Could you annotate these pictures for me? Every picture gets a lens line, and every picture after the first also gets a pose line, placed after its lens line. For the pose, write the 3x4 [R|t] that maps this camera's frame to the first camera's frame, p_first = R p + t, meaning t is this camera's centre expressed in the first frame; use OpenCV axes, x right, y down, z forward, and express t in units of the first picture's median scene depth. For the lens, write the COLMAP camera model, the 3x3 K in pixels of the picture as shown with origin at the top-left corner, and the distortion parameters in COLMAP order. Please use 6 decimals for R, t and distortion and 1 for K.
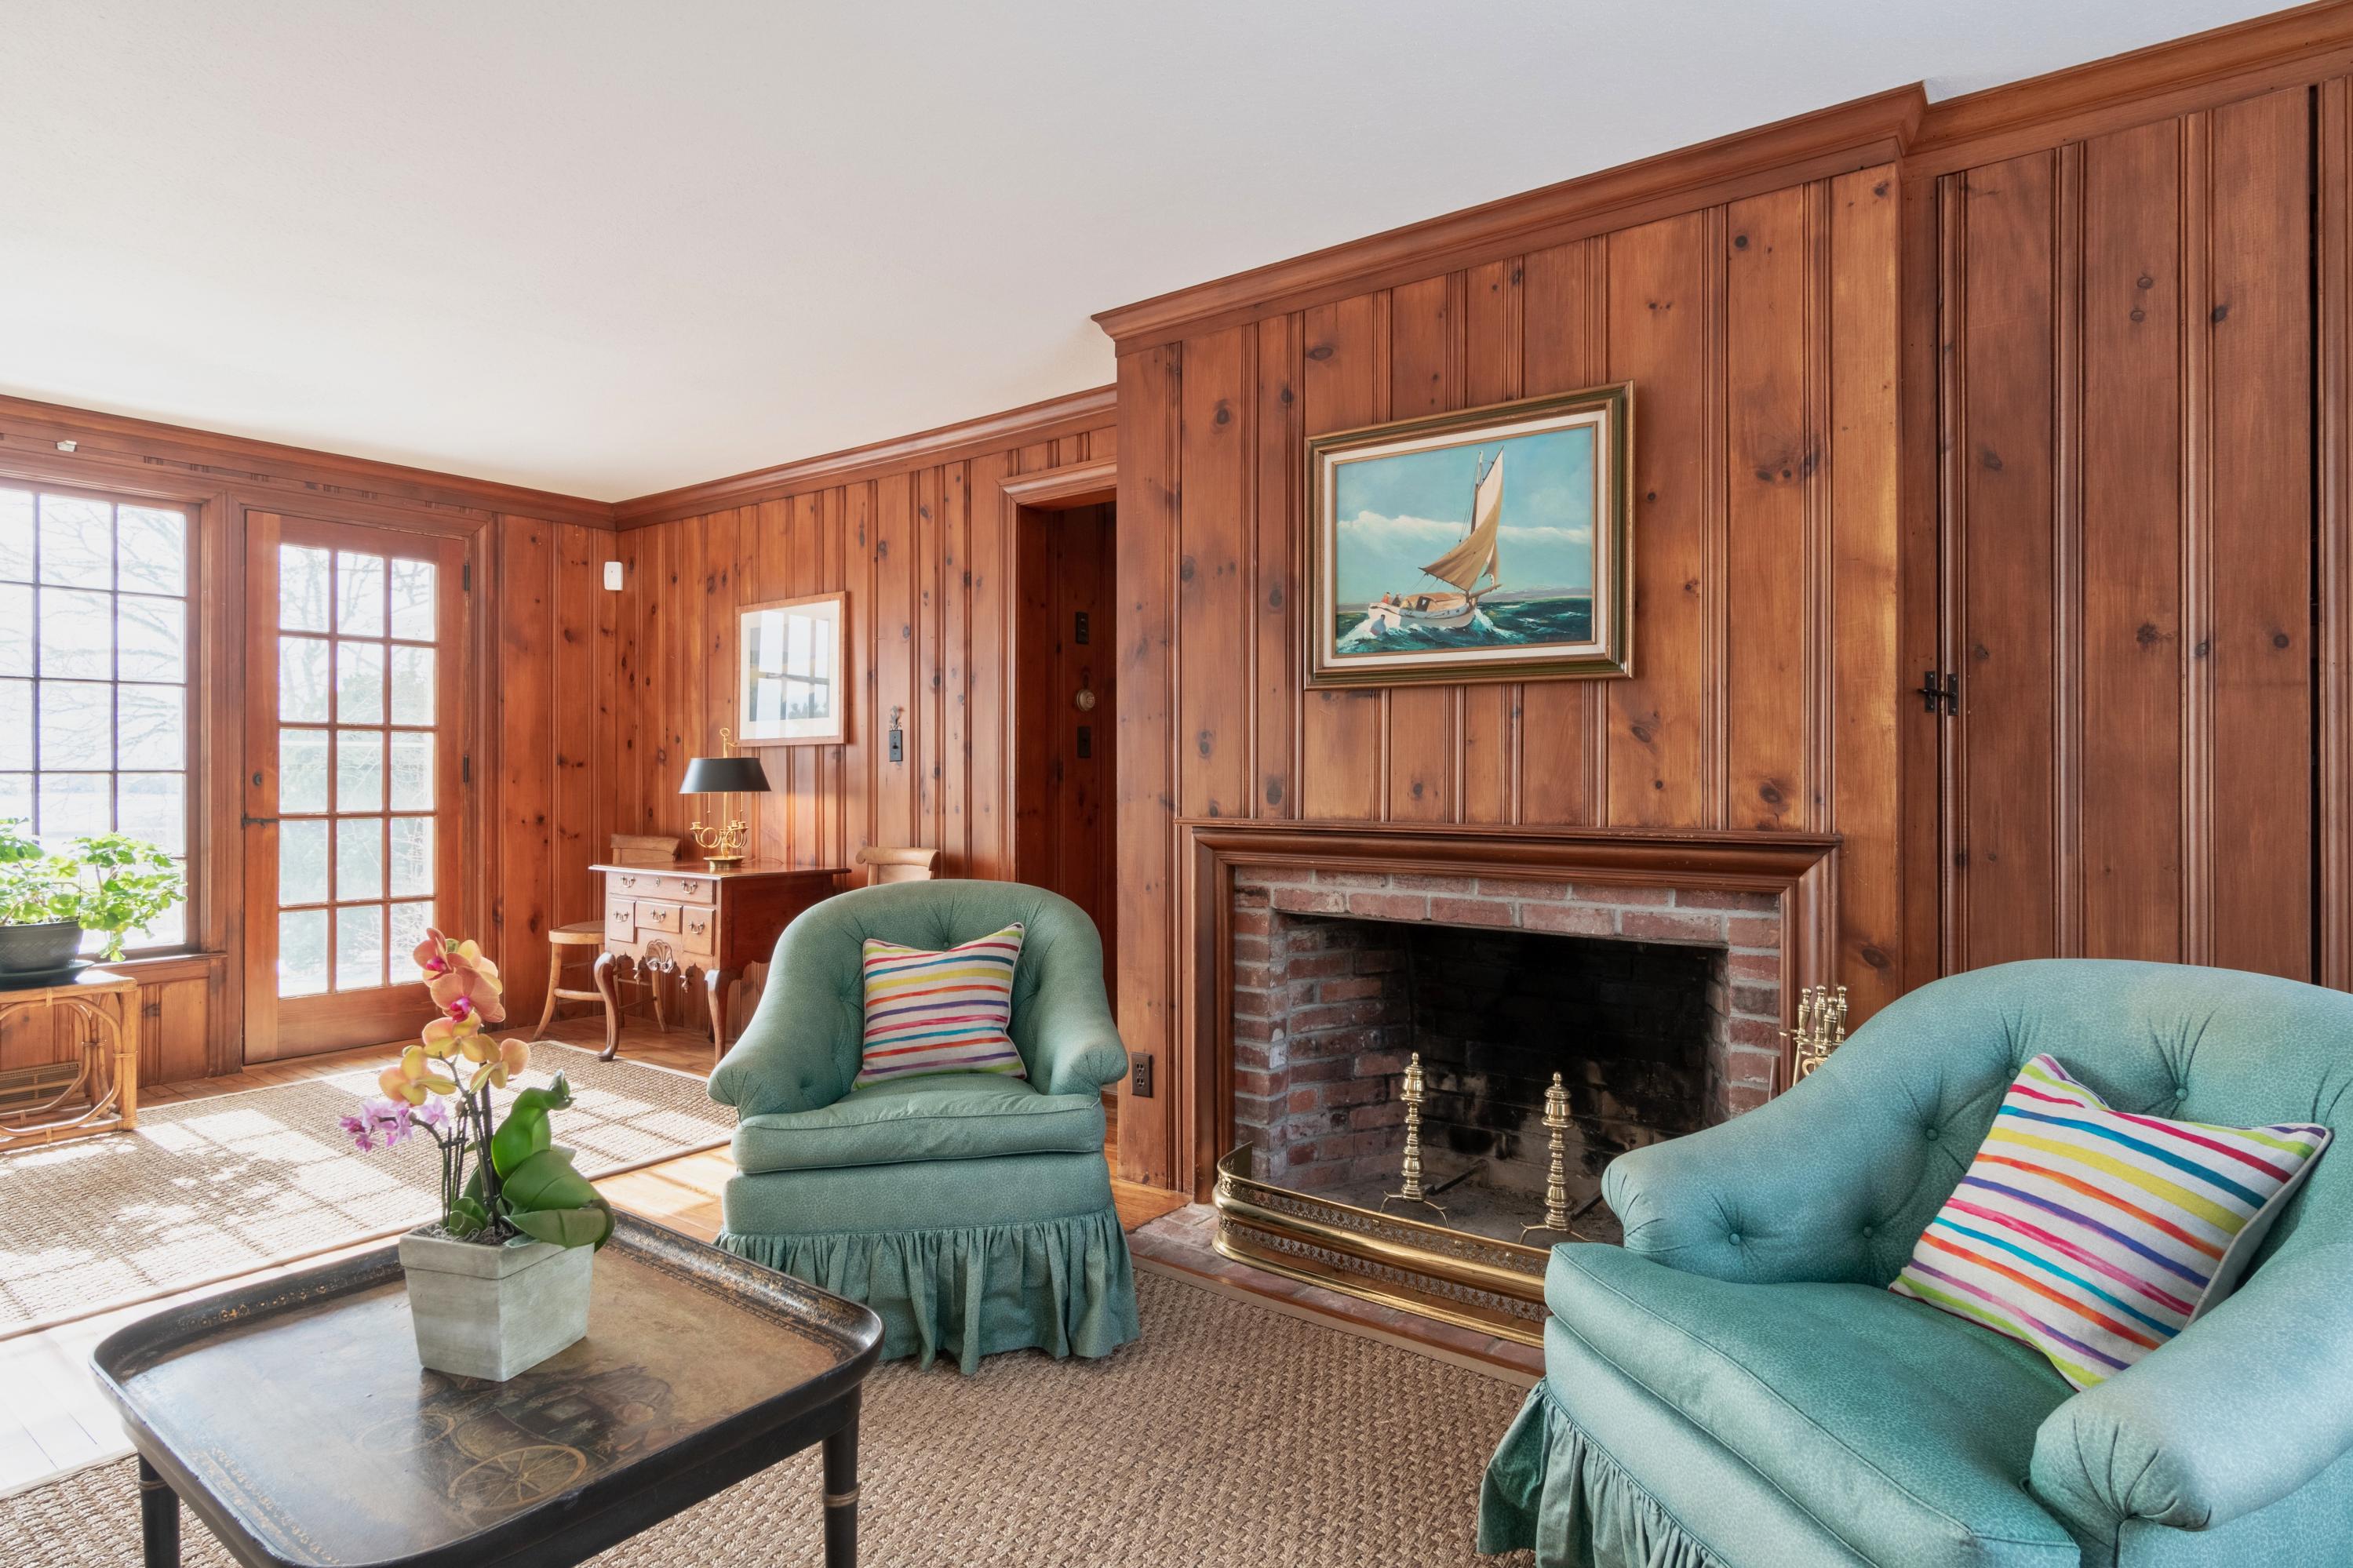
lens RADIAL K [[1235.3, 0, 1175.4], [0, 1235.3, 769.5], [0, 0, 1]] dist [-0.001964, -0.000258]
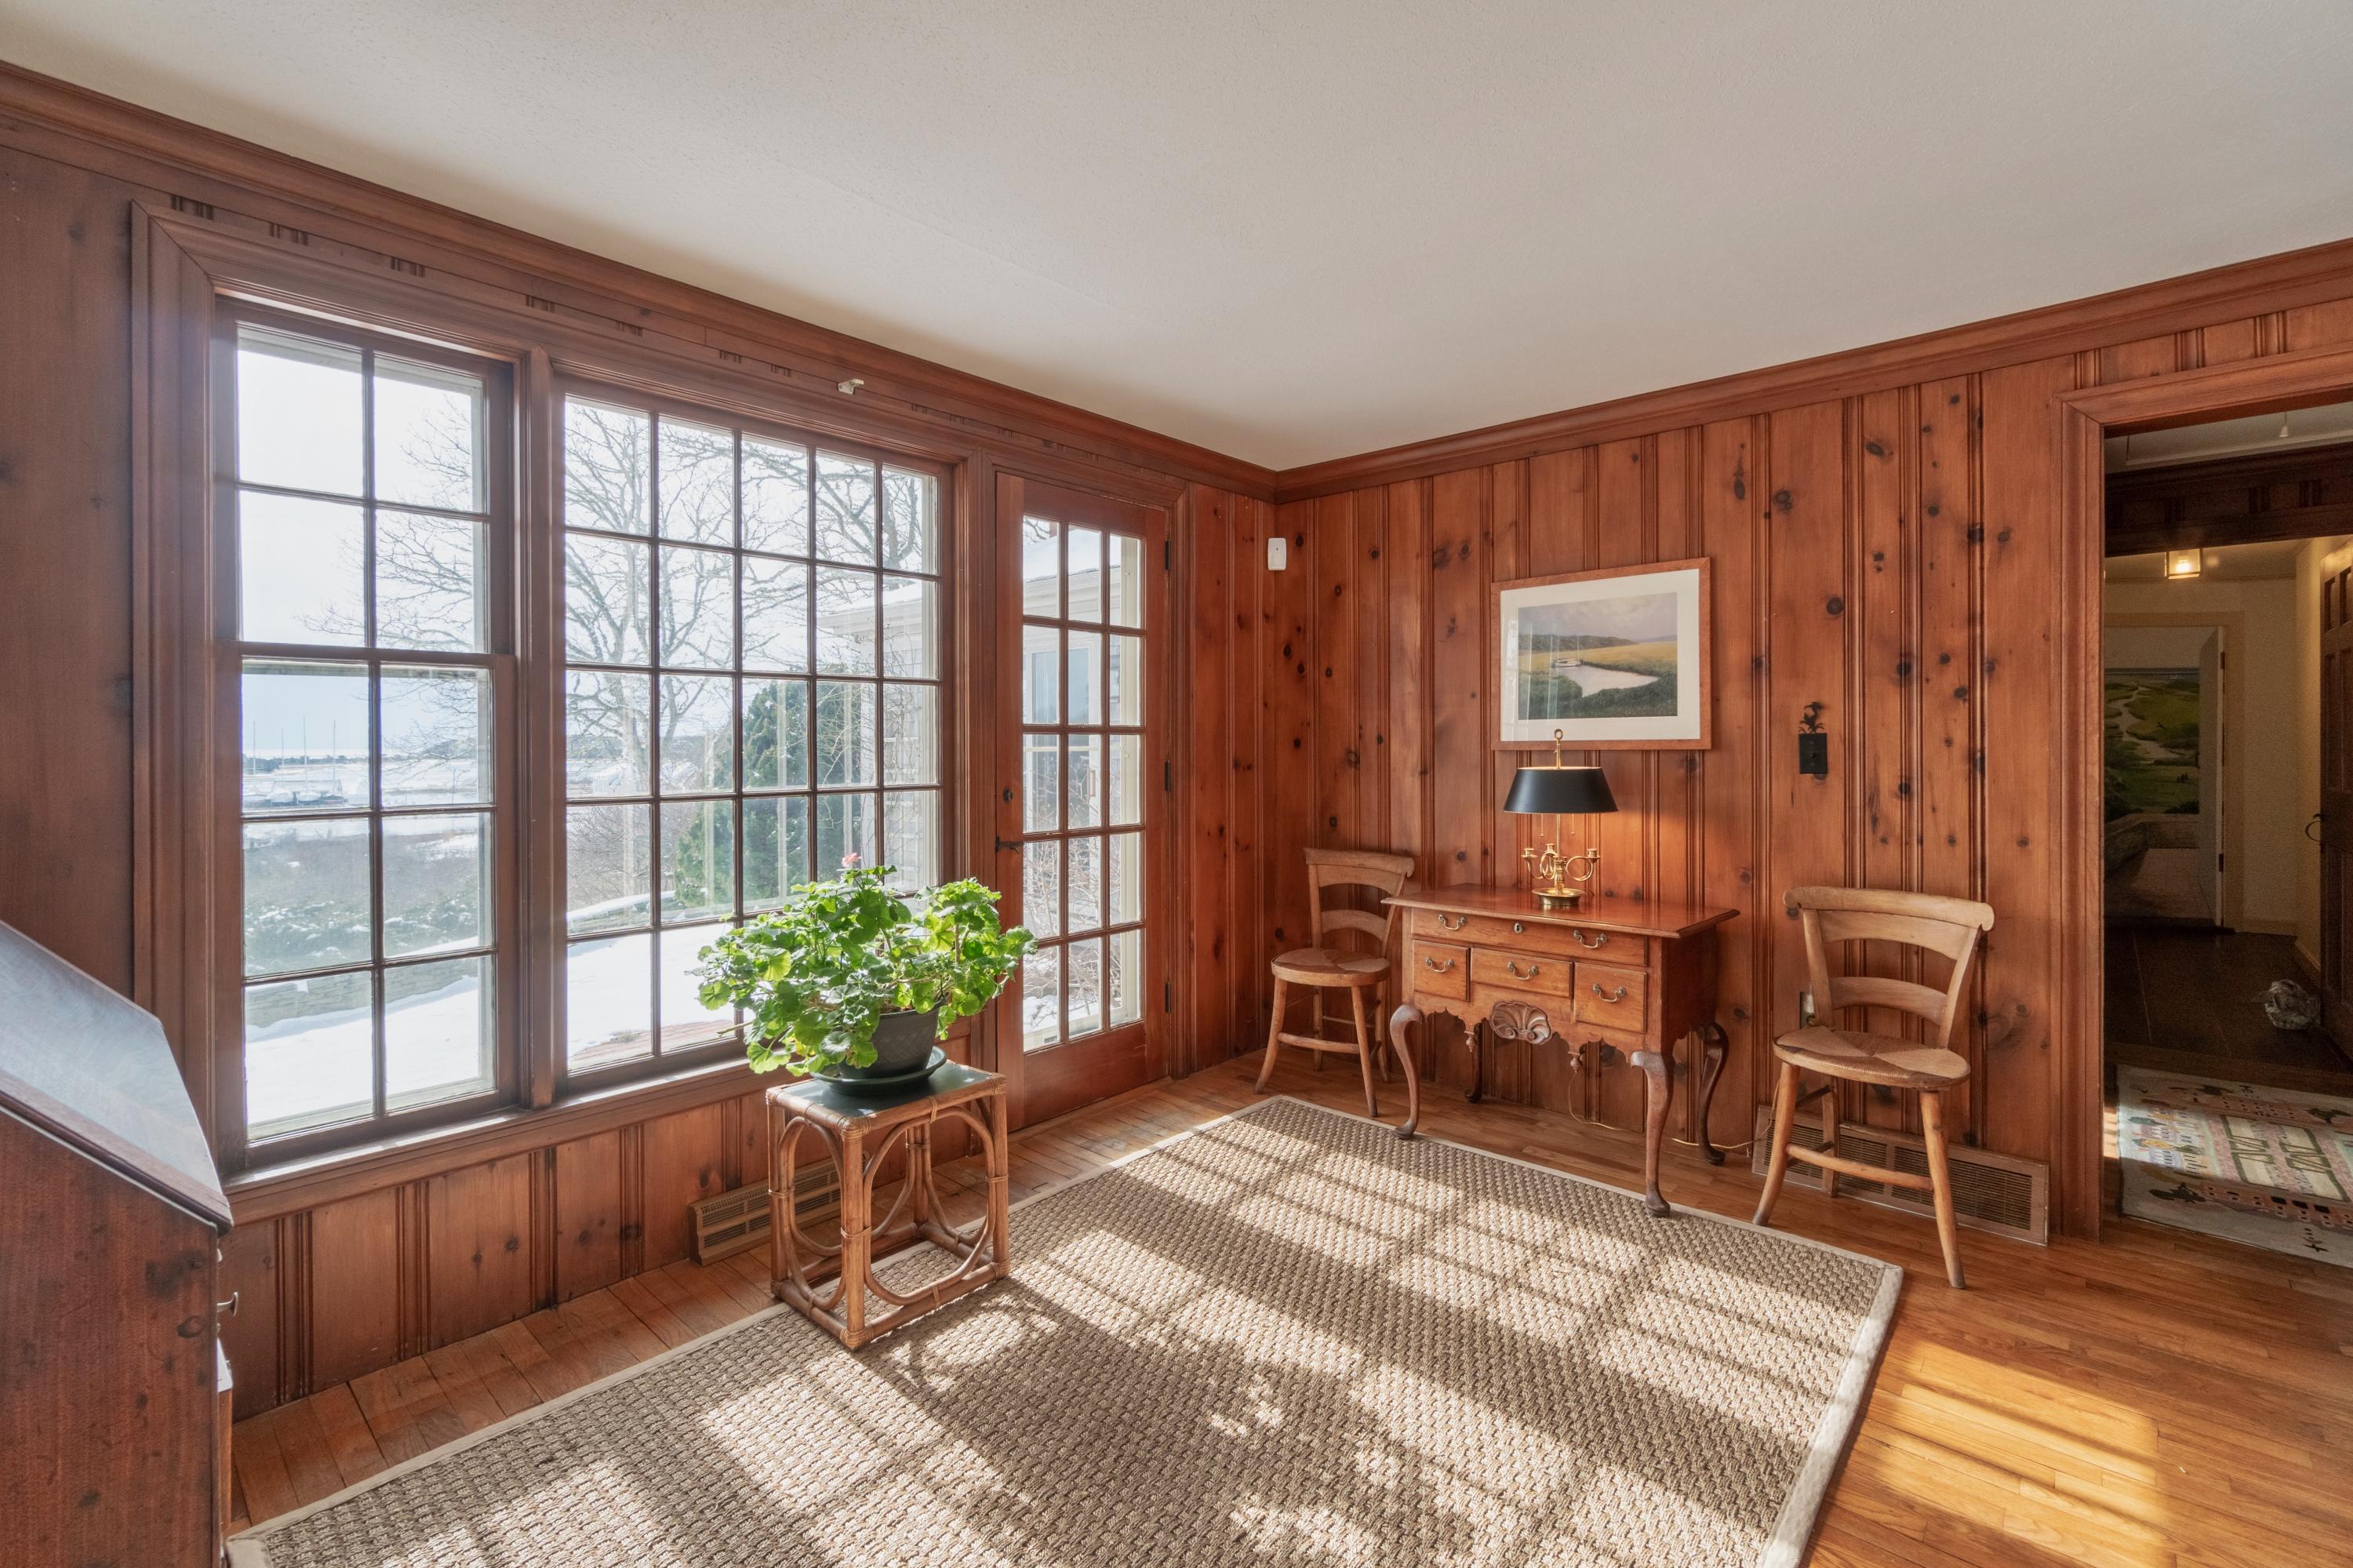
lens RADIAL K [[1025.7, 0, 1182.0], [0, 1025.7, 745.1], [0, 0, 1]] dist [0.000472, -0.000036]
pose [[0.995157, -0.001511, -0.098289, -0.513852], [0.002125, 0.999979, 0.006144, -0.027354], [0.098277, -0.006323, 0.995139, 0.295353]]
